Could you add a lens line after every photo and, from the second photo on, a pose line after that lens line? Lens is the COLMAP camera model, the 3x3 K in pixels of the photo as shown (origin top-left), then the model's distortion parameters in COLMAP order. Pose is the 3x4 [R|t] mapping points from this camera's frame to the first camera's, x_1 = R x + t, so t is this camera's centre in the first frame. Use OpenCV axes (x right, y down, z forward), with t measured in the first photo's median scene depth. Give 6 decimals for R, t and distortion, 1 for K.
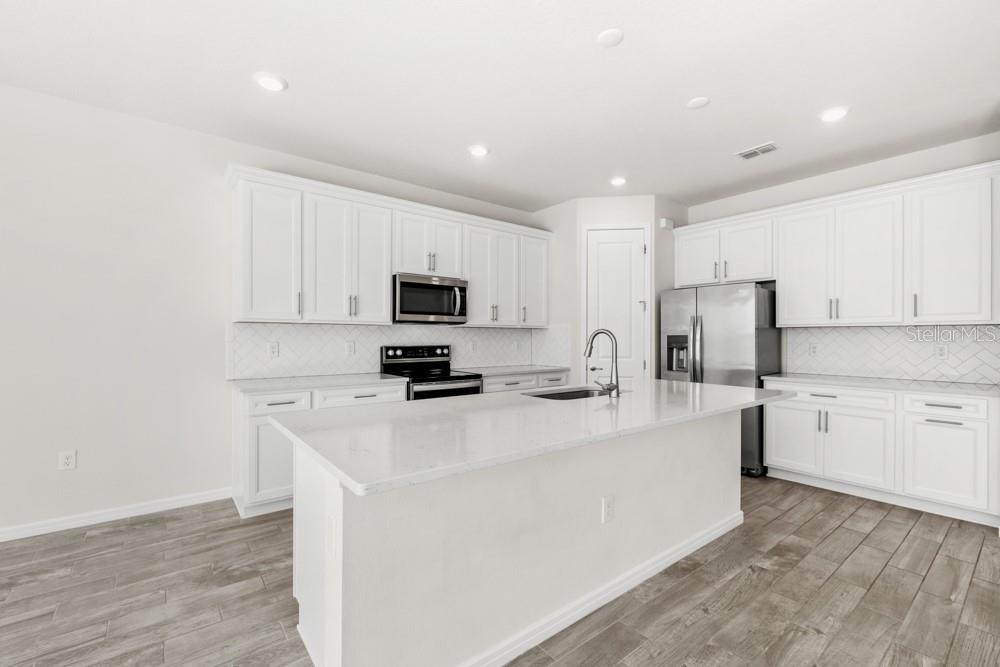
lens RADIAL K [[429.7, 0, 503.1], [0, 429.7, 331.6], [0, 0, 1]] dist [0.004756, -0.000357]
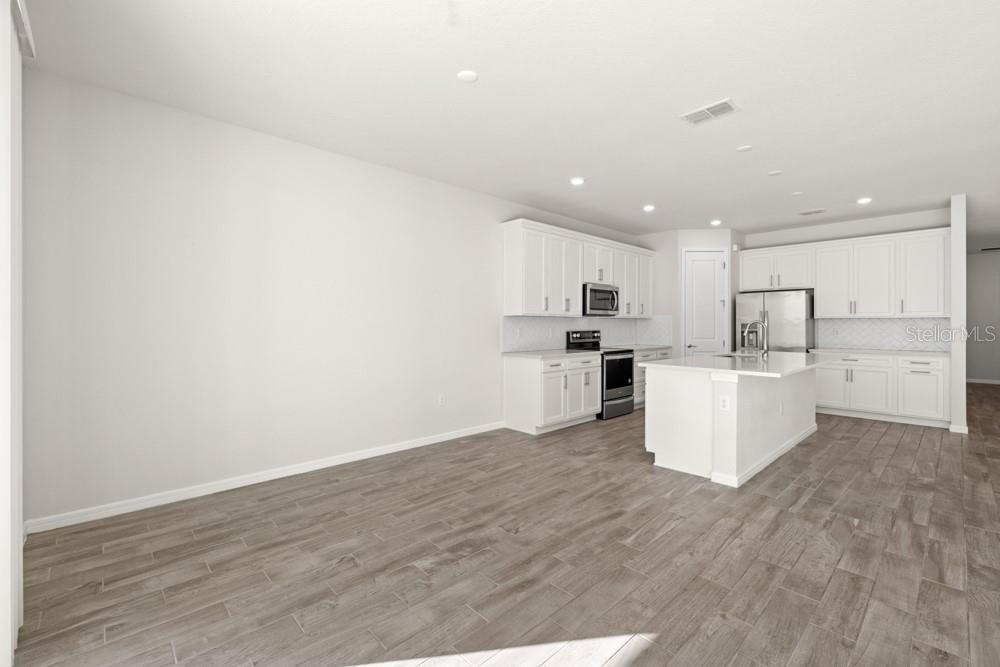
lens RADIAL K [[429.7, 0, 494.6], [0, 429.7, 326.8], [0, 0, 1]] dist [0.004756, -0.000357]
pose [[0.996192, -0.001991, 0.087169, -0.666555], [0.000116, 0.999769, 0.021507, -0.013788], [-0.087192, -0.021415, 0.995961, -0.466795]]
